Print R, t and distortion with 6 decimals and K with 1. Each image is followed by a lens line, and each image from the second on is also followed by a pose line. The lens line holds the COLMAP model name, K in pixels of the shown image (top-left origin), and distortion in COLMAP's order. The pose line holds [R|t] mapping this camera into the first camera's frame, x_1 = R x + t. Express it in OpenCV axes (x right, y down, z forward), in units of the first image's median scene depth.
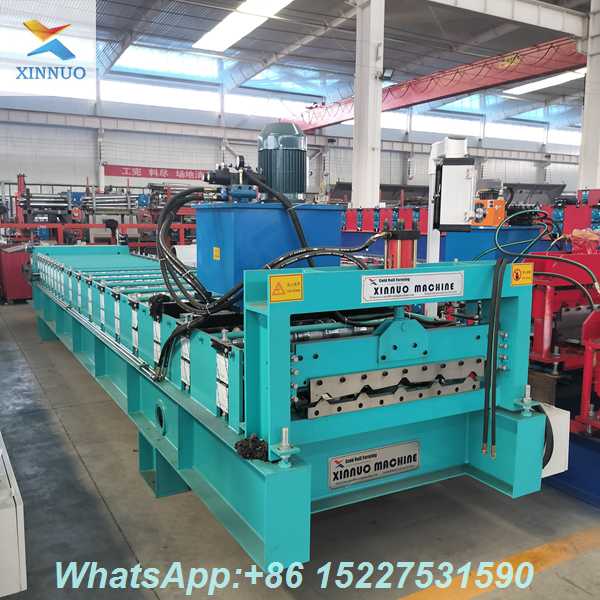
lens RADIAL K [[615.9, 0, 315.6], [0, 615.9, 299.5], [0, 0, 1]] dist [0.014125, -0.002079]
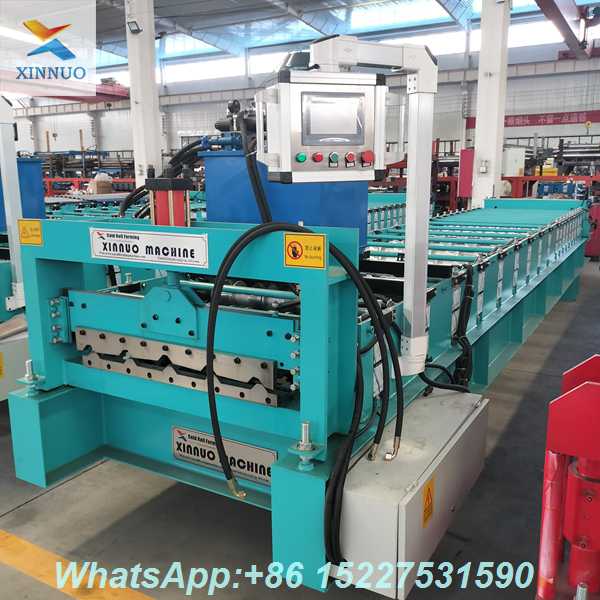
lens RADIAL K [[615.9, 0, 315.6], [0, 615.9, 299.5], [0, 0, 1]] dist [0.014125, -0.002079]
pose [[0.515169, 0.163961, -0.841260, 0.981473], [-0.108432, 0.986113, 0.125792, -0.080216], [0.850202, 0.026415, 0.525793, 0.752333]]
